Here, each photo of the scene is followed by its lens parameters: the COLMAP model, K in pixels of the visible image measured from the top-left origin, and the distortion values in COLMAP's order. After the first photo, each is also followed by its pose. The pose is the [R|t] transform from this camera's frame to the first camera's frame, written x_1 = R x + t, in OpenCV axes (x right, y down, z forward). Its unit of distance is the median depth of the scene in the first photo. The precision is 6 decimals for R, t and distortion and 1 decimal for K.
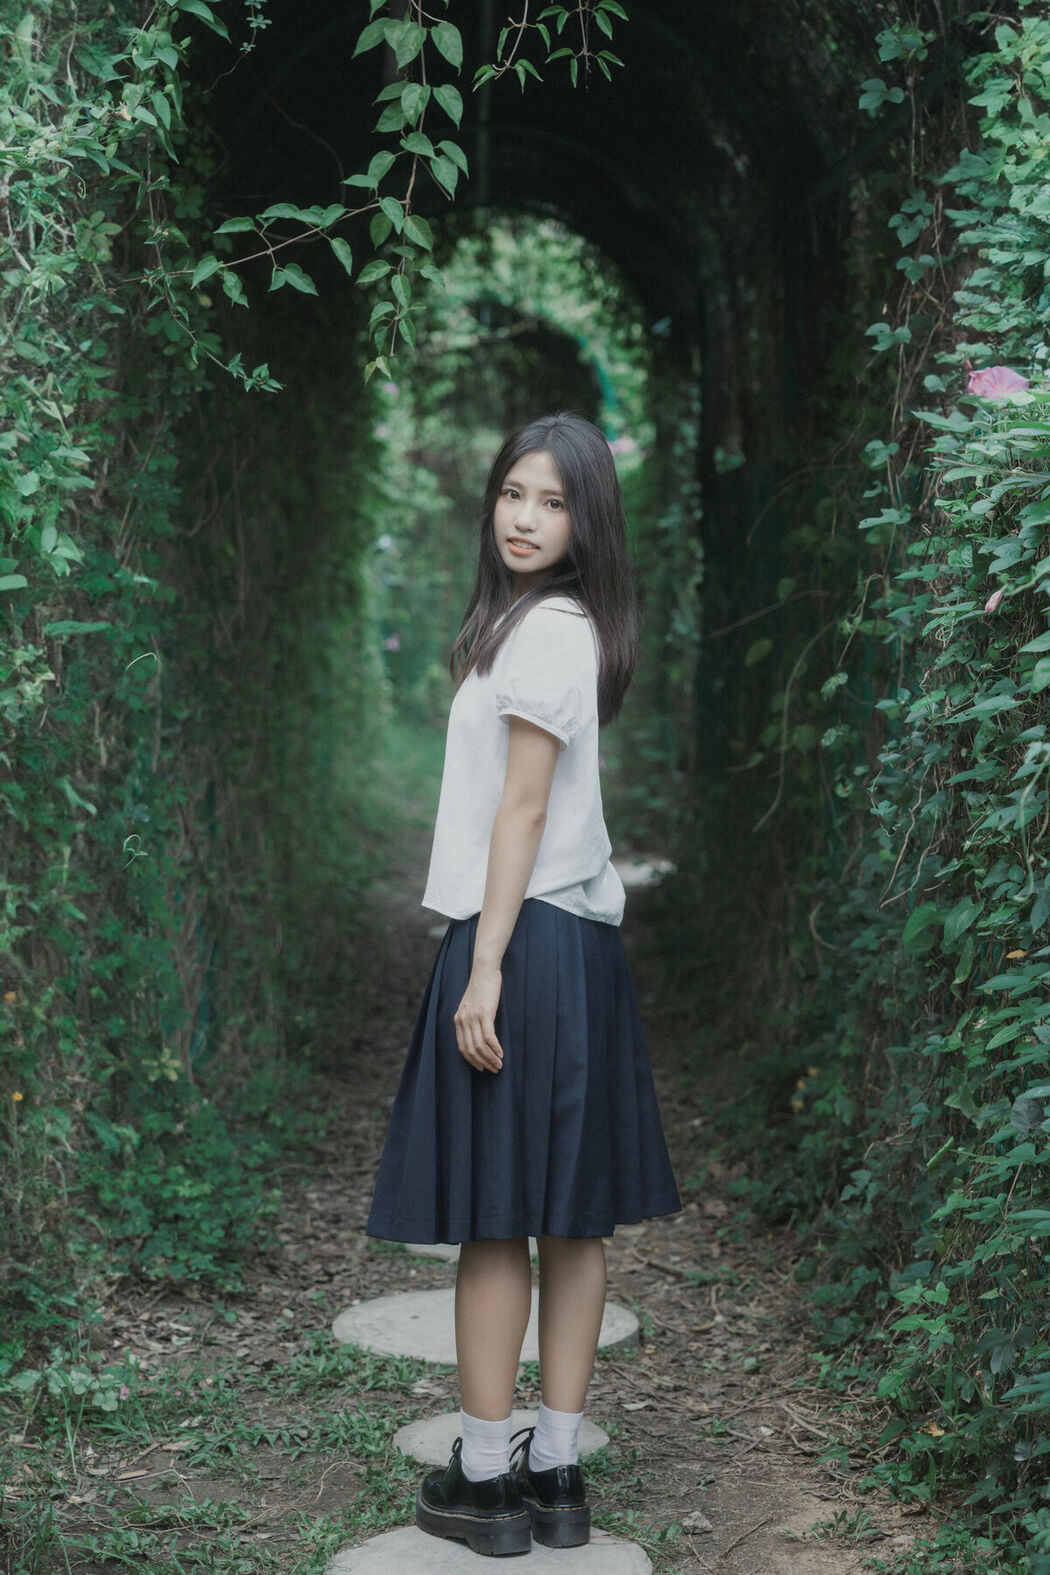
lens RADIAL K [[3081.6, 0, 524.3], [0, 3081.6, 594.4], [0, 0, 1]] dist [0.183730, 0.214646]
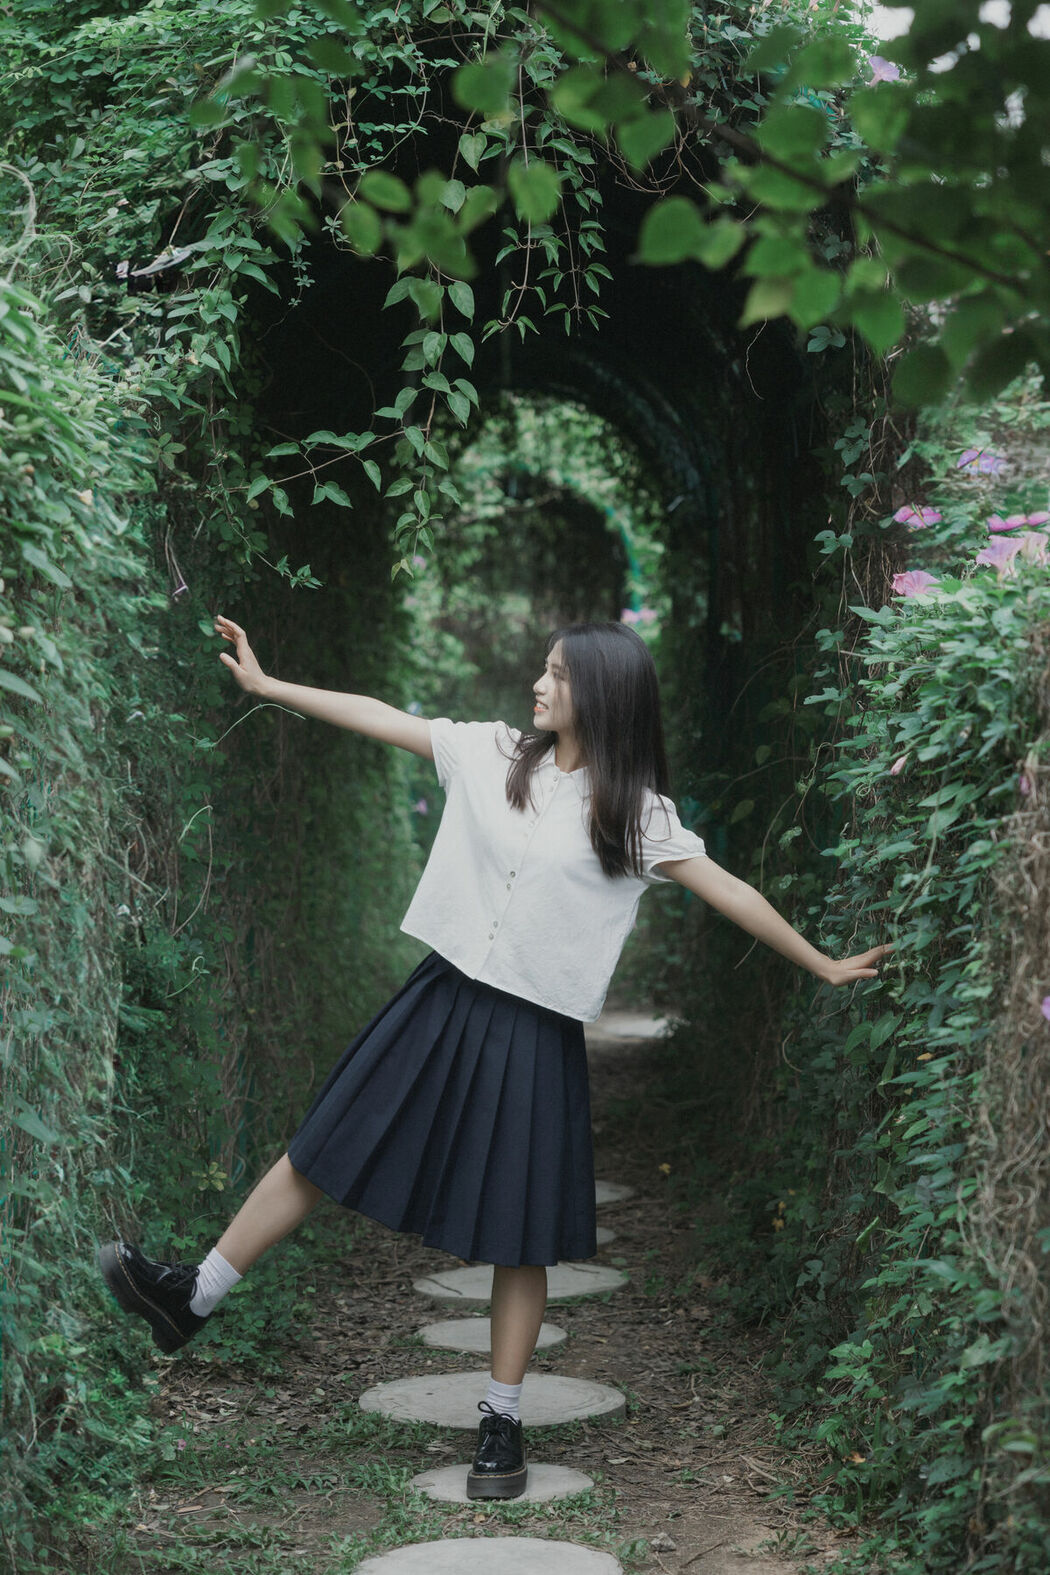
lens RADIAL K [[3190.2, 0, 520.0], [0, 3190.2, 581.7], [0, 0, 1]] dist [0.391557, -0.514673]
pose [[0.999917, 0.000842, -0.012835, 0.013644], [-0.001548, 0.998480, -0.055088, -0.000487], [0.012770, 0.055104, 0.998399, -0.226665]]
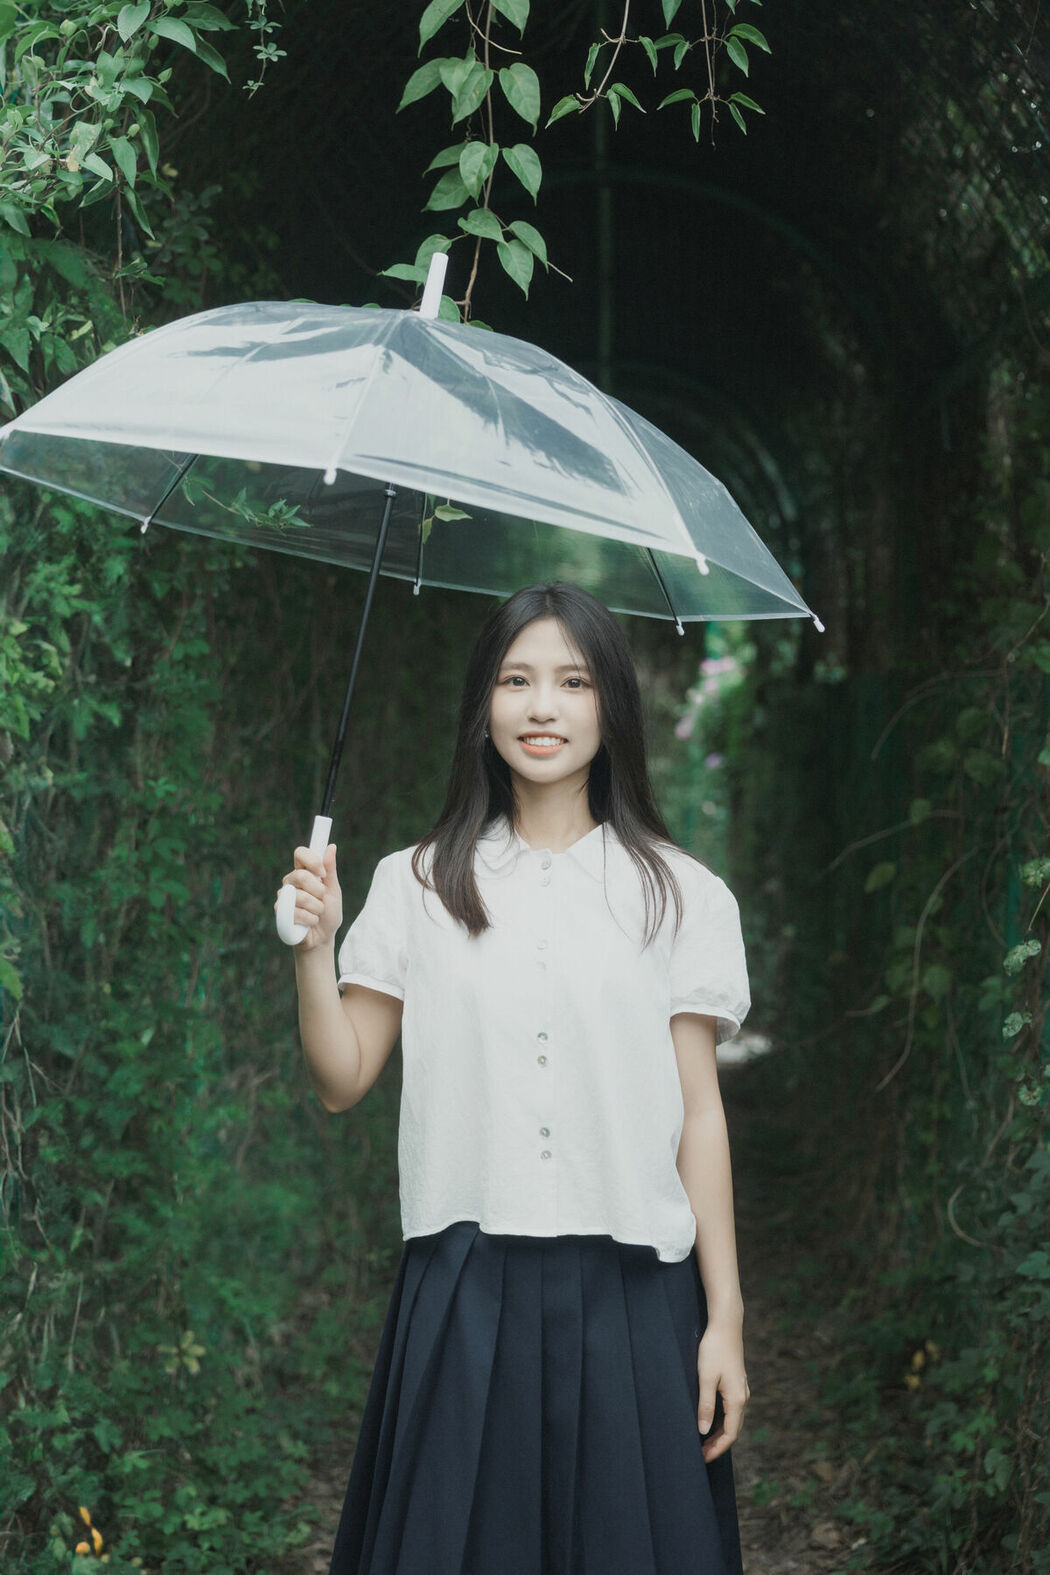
lens RADIAL K [[2322.5, 0, 629.7], [0, 2322.5, 783.2], [0, 0, 1]] dist [0.010179, 0.561489]
pose [[0.999758, 0.021138, -0.006145, 0.007804], [-0.021133, 0.999776, 0.000809, -0.011529], [0.006160, -0.000679, 0.999981, 0.435594]]
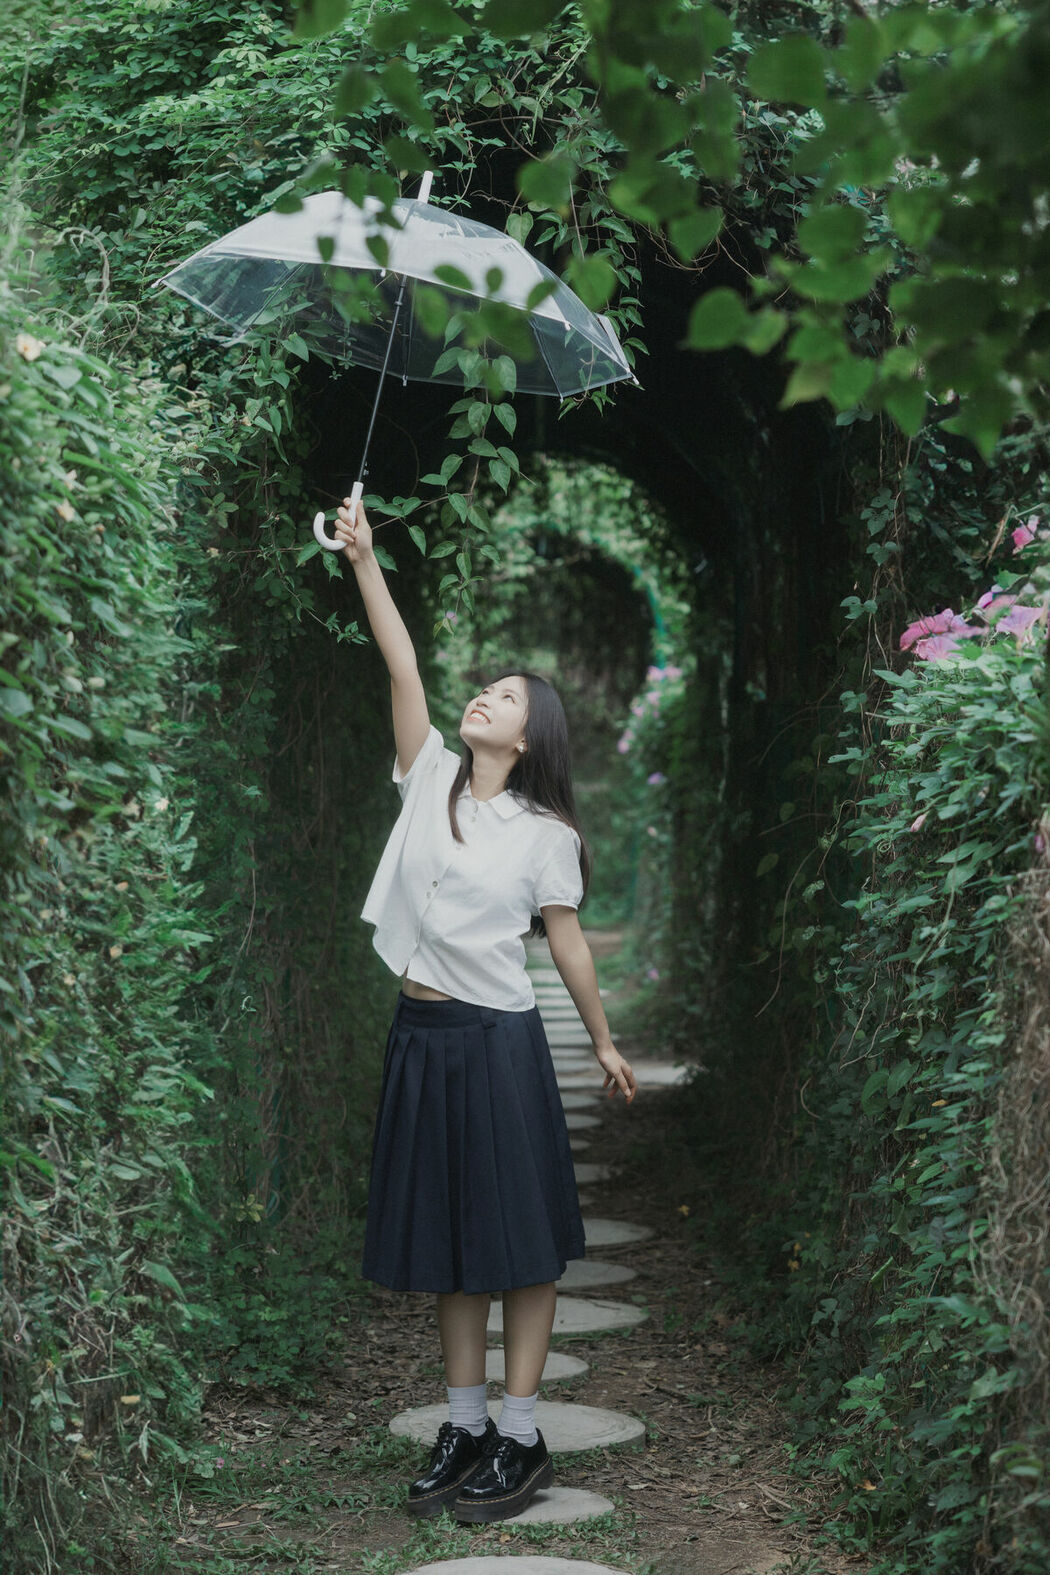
lens RADIAL K [[3129.8, 0, 530.3], [0, 3129.8, 623.3], [0, 0, 1]] dist [0.361128, -0.328310]
pose [[0.999697, 0.017148, -0.017687, 0.009505], [-0.018174, 0.998060, -0.059550, -0.000172], [0.016631, 0.059853, 0.998069, -0.252473]]
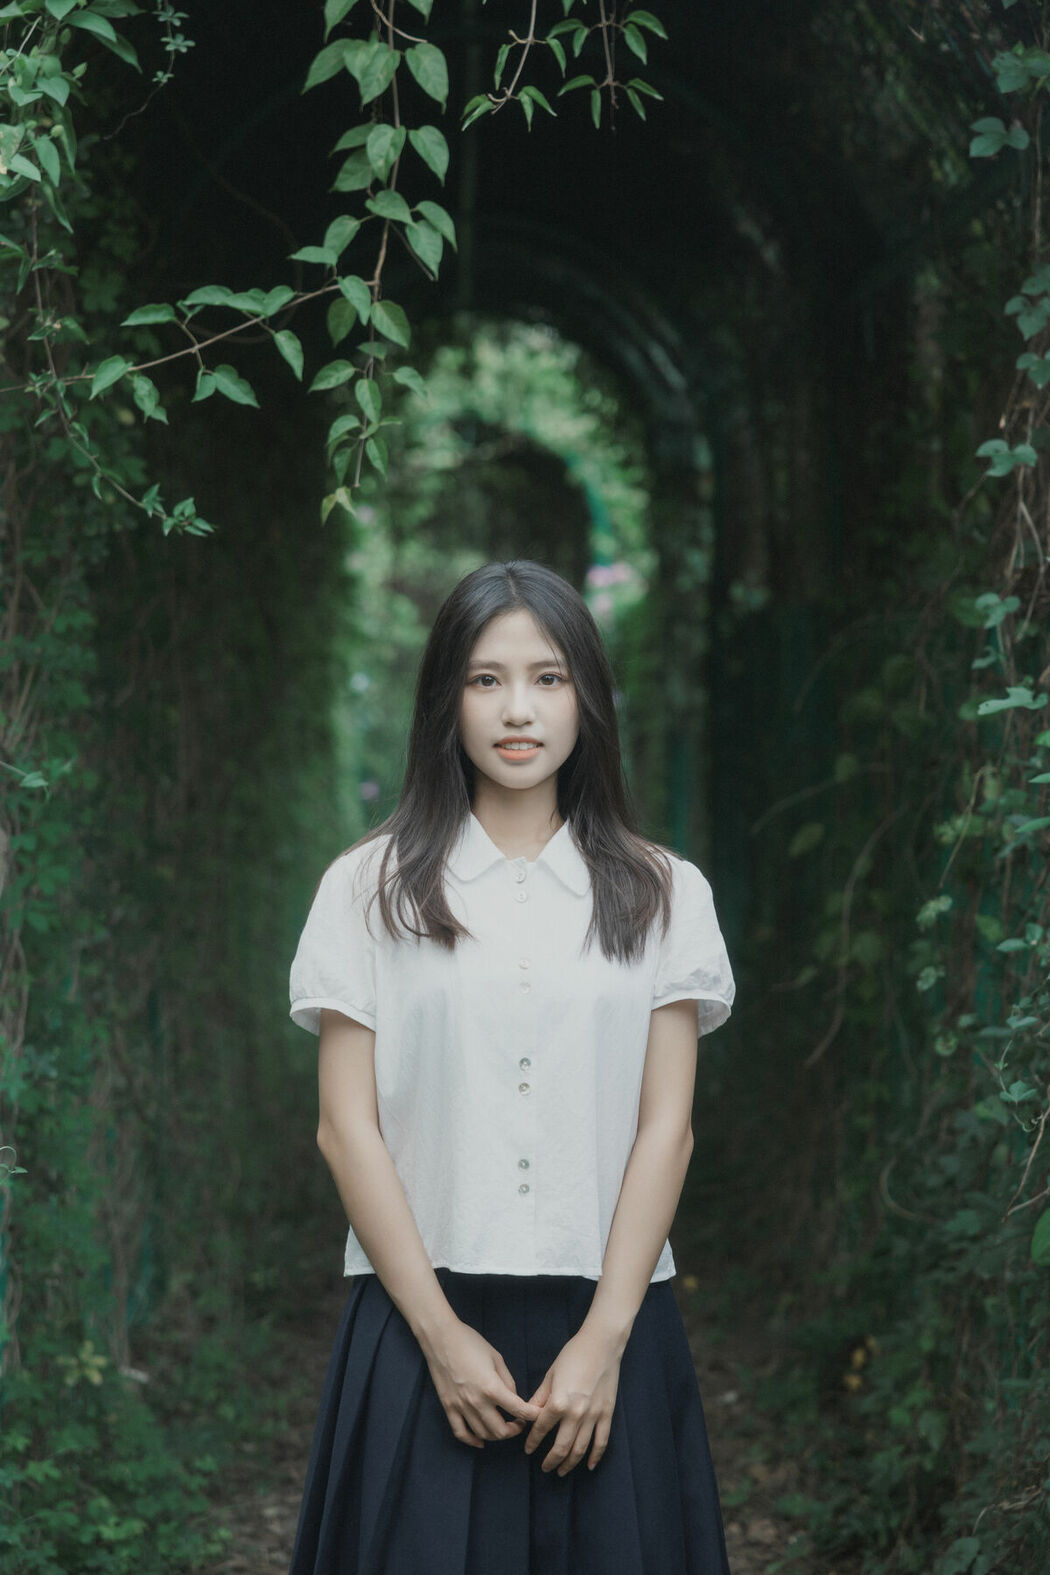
lens RADIAL K [[3110.0, 0, 517.3], [0, 3110.0, 832.4], [0, 0, 1]] dist [0.120342, -0.151759]
pose [[0.999979, -0.005317, 0.003671, -0.006667], [0.005177, 0.999289, 0.037337, -0.020663], [-0.003867, -0.037317, 0.999296, 0.229515]]
